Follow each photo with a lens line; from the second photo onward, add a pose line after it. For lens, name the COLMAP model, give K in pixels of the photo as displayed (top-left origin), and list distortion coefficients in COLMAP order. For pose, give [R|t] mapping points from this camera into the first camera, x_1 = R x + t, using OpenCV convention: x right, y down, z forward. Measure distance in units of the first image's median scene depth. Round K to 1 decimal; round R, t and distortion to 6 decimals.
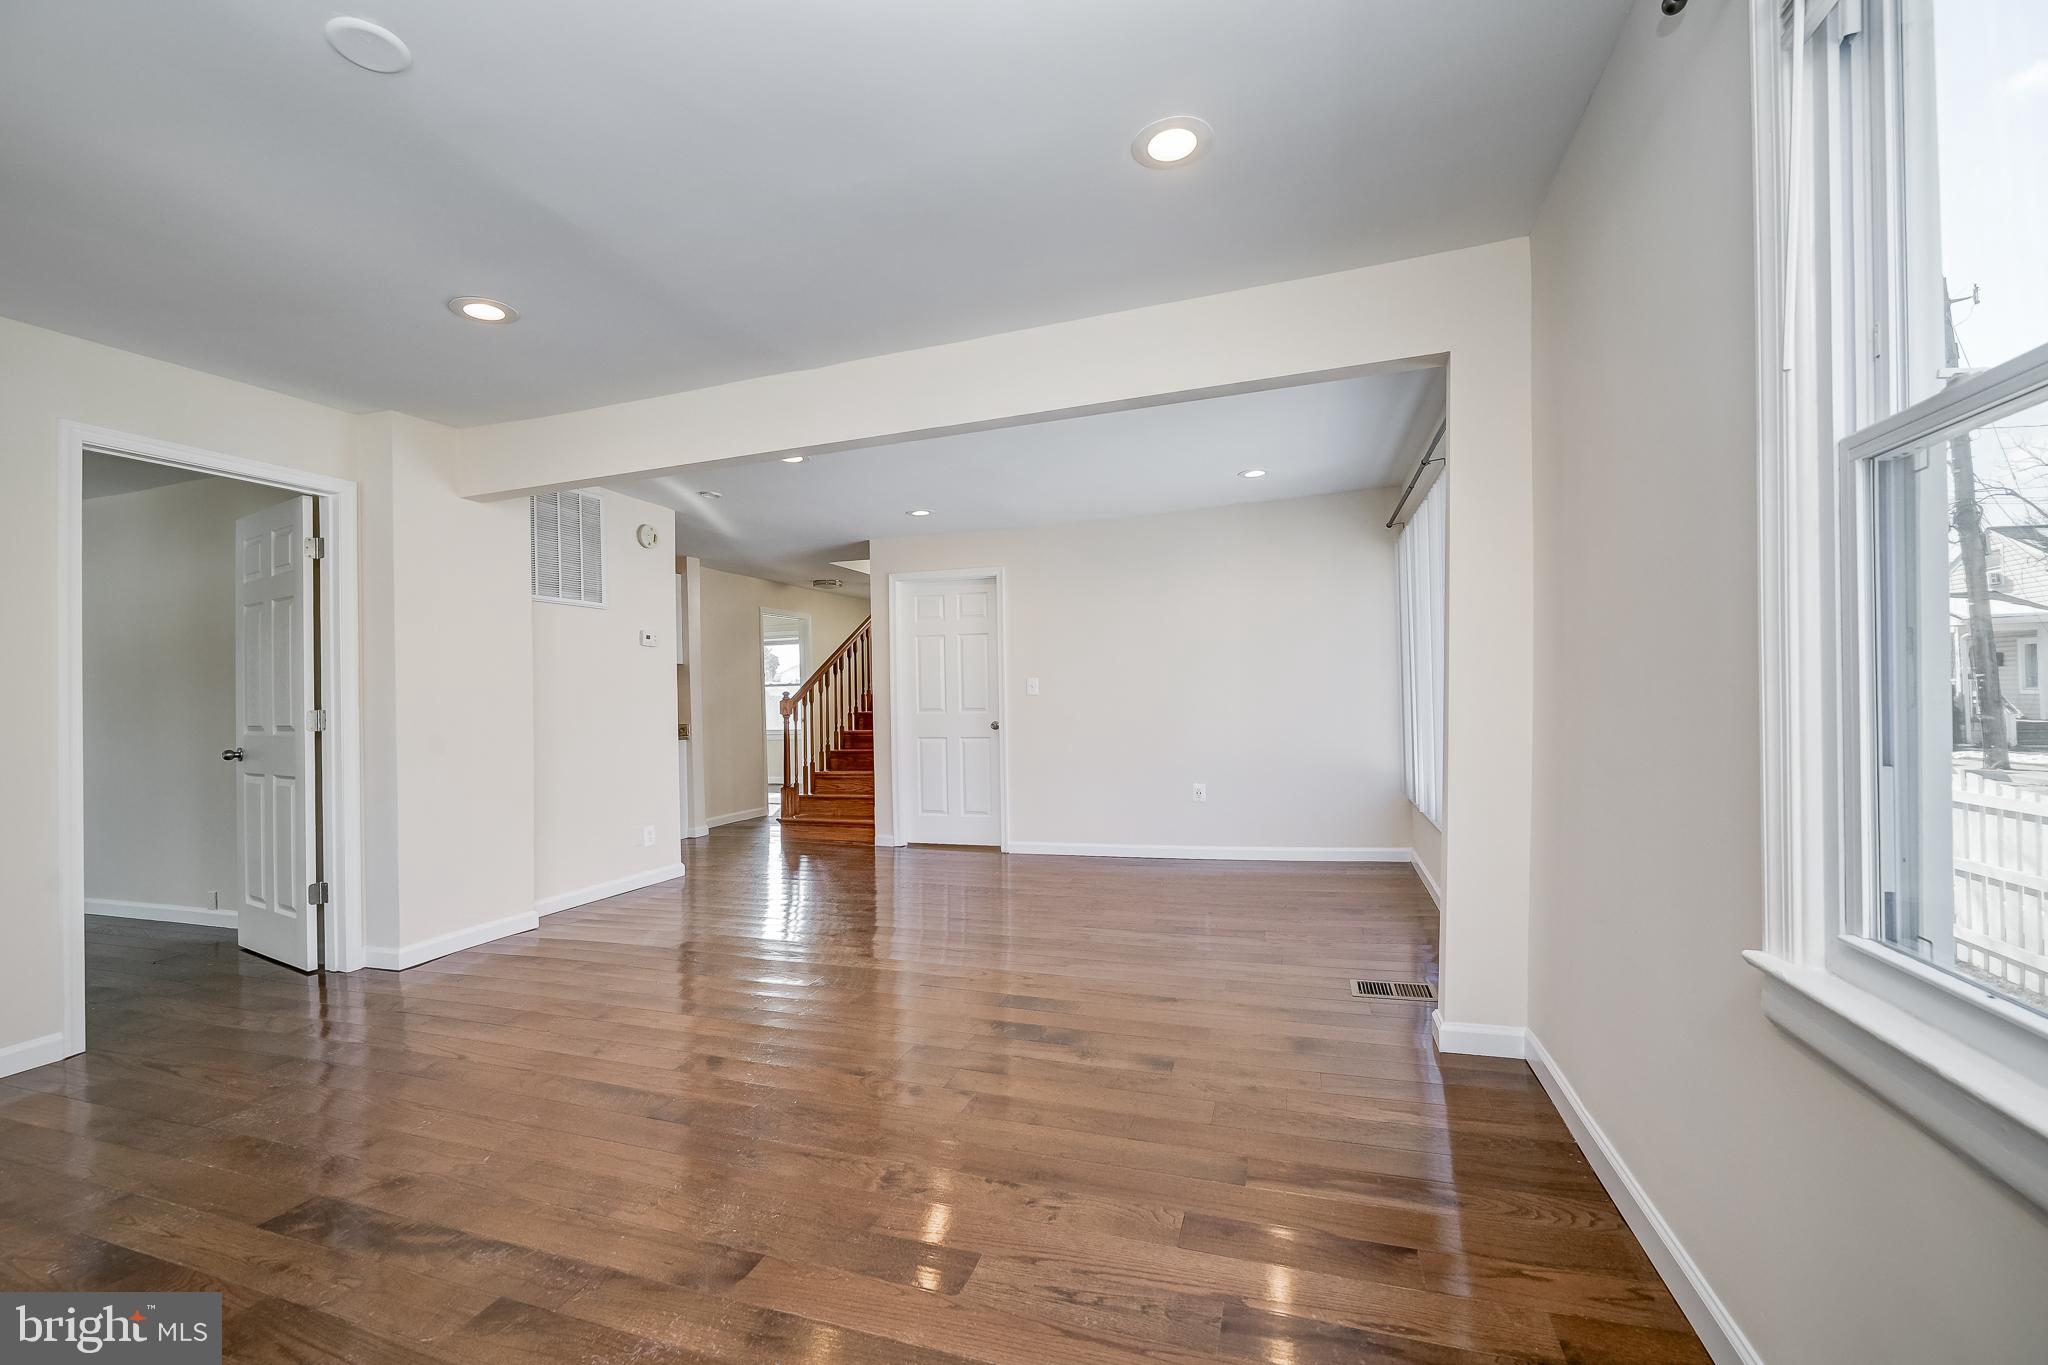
lens RADIAL K [[850.5, 0, 1013.6], [0, 850.5, 687.9], [0, 0, 1]] dist [-0.009628, 0.000258]
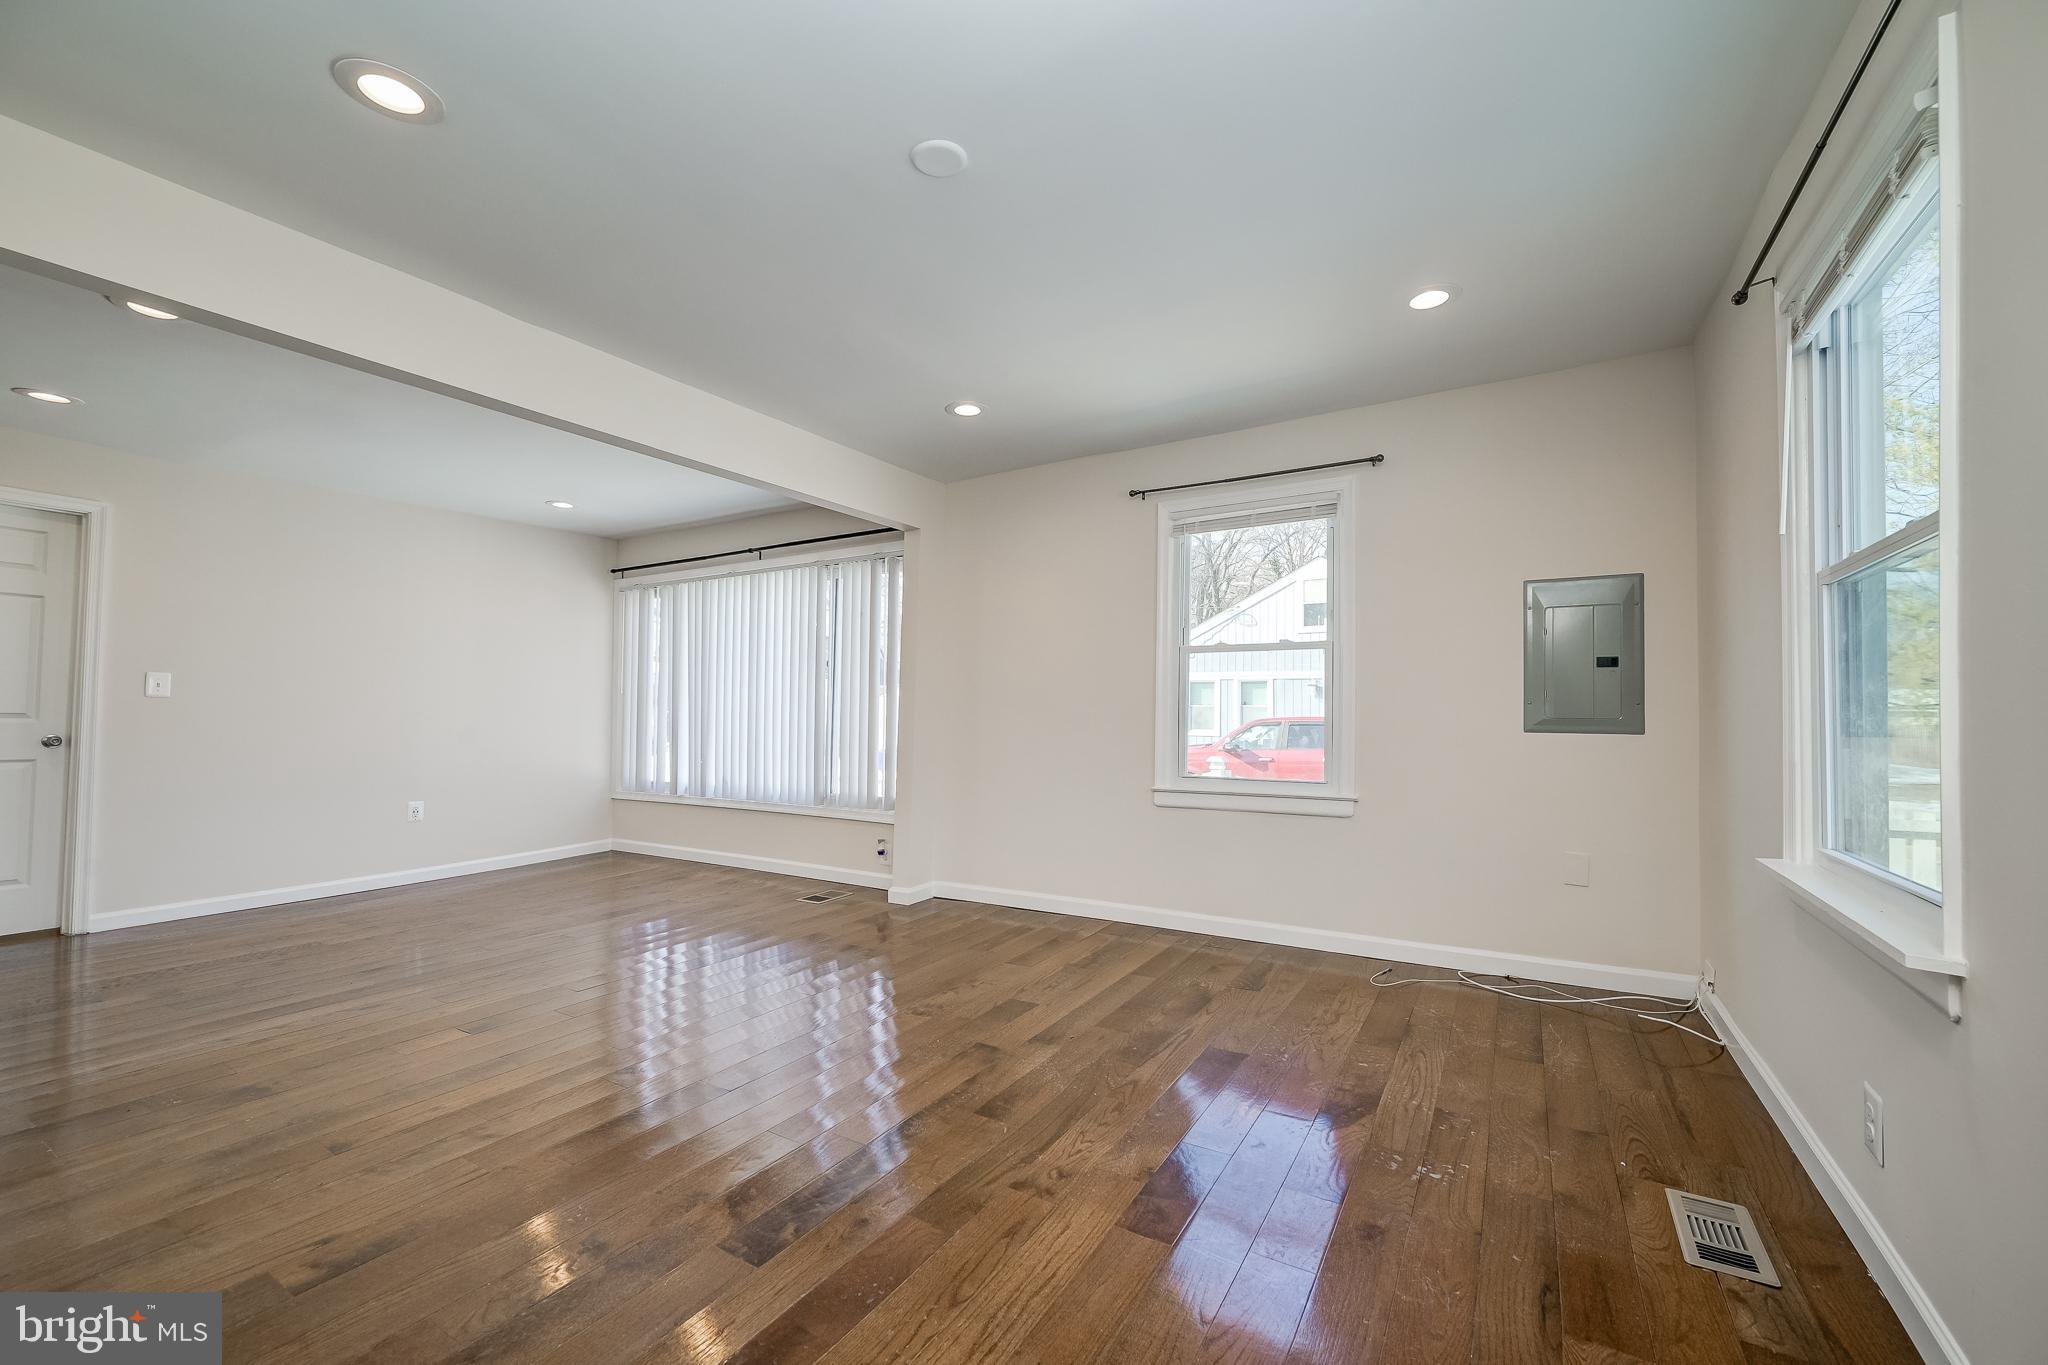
lens RADIAL K [[825.7, 0, 1020.0], [0, 825.7, 698.4], [0, 0, 1]] dist [-0.001968, 0.000009]
pose [[0.209656, 0.046226, 0.976682, -0.842173], [-0.024424, 0.998818, -0.042031, 0.035391], [-0.977470, -0.015042, 0.210537, 0.272804]]
